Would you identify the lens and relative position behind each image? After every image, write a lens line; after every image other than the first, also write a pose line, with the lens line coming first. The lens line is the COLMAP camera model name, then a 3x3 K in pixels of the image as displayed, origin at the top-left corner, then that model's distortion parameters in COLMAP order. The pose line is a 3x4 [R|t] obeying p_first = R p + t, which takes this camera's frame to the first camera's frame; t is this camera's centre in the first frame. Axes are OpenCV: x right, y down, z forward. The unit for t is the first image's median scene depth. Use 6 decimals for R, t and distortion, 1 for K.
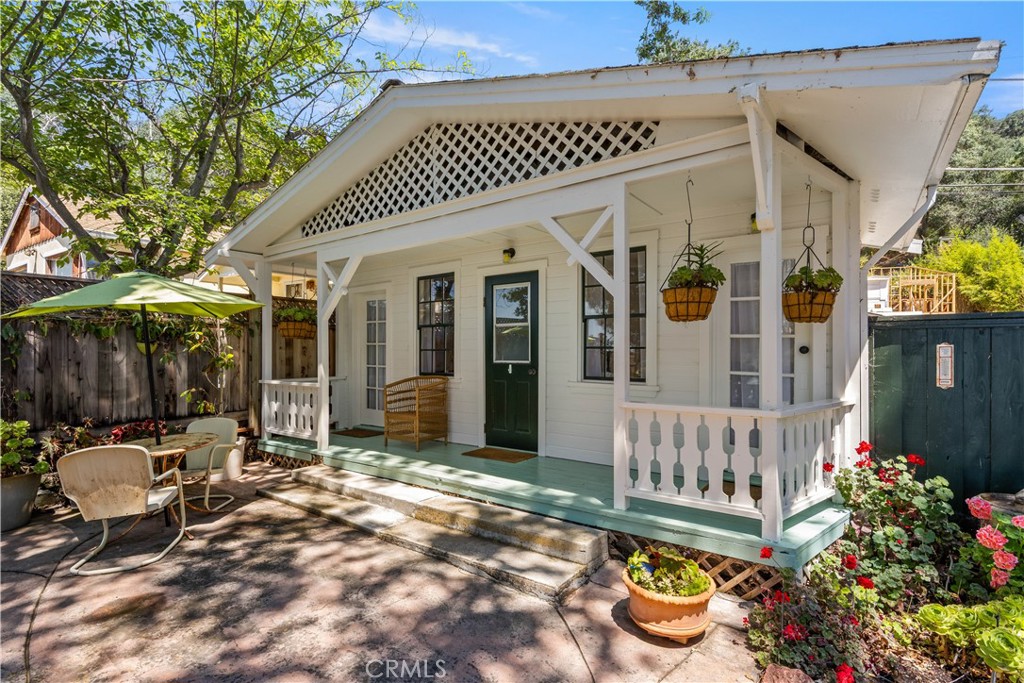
lens RADIAL K [[483.8, 0, 514.0], [0, 483.8, 351.8], [0, 0, 1]] dist [-0.003405, -0.000322]
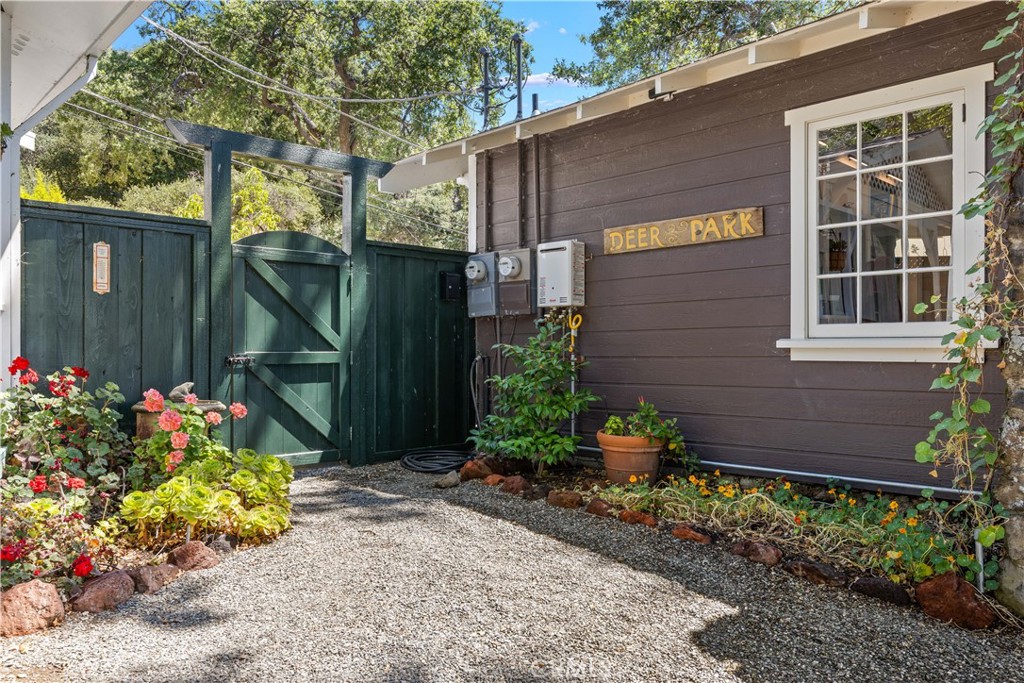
lens RADIAL K [[756.9, 0, 509.0], [0, 756.9, 341.2], [0, 0, 1]] dist [0.008270, 0.006545]
pose [[0.215387, 0.006839, 0.976505, -0.212419], [-0.006250, 0.999965, -0.005625, 0.121520], [-0.976509, -0.004892, 0.215423, -0.012356]]
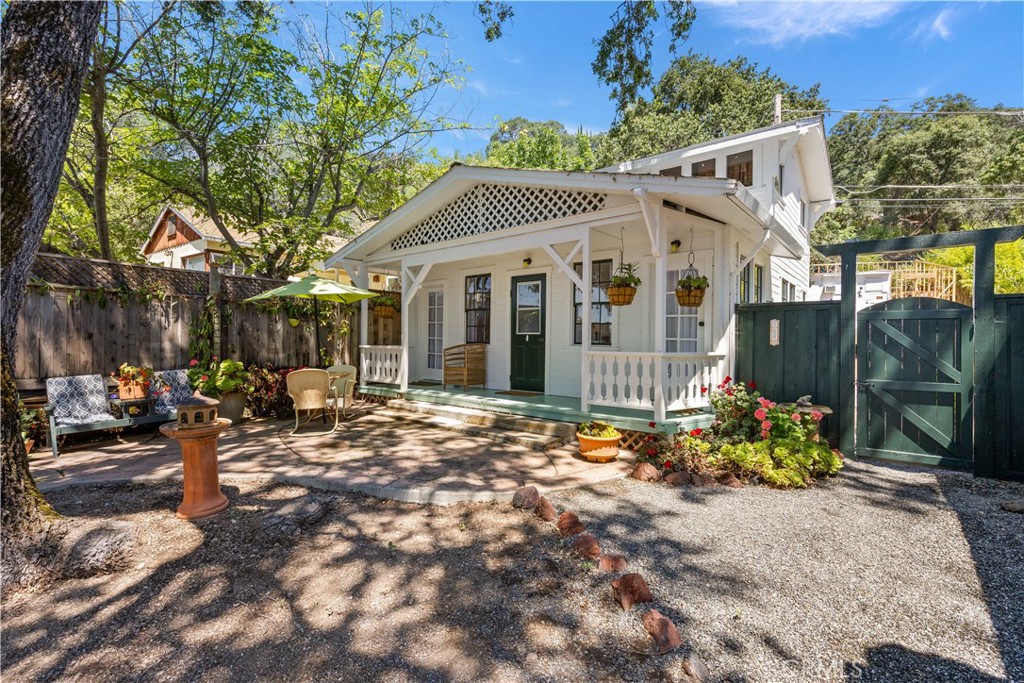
lens RADIAL K [[457.5, 0, 513.0], [0, 457.5, 336.8], [0, 0, 1]] dist [-0.002353, 0.000098]
pose [[0.997825, 0.011167, -0.064972, 0.047737], [-0.011501, 0.999922, -0.004770, 0.046485], [0.064914, 0.005506, 0.997876, -0.510563]]
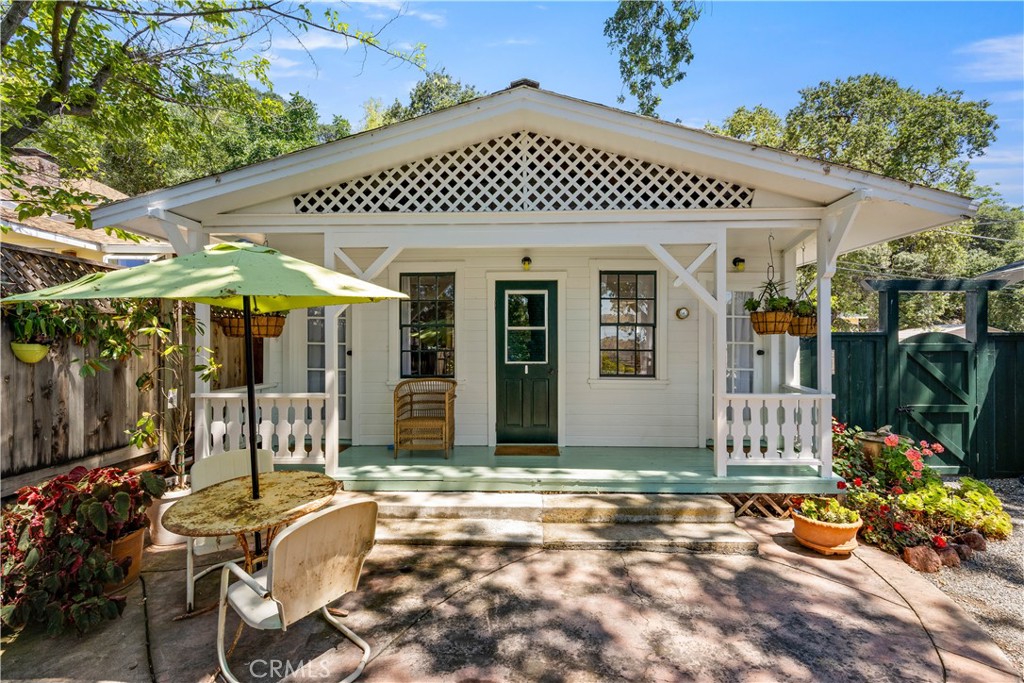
lens RADIAL K [[442.2, 0, 509.6], [0, 442.2, 343.6], [0, 0, 1]] dist [-0.000793, 0.000342]
pose [[0.827432, 0.004242, 0.561550, -0.697683], [-0.001804, 0.999986, -0.004896, -0.020355], [-0.561563, 0.003038, 0.827429, 0.246415]]
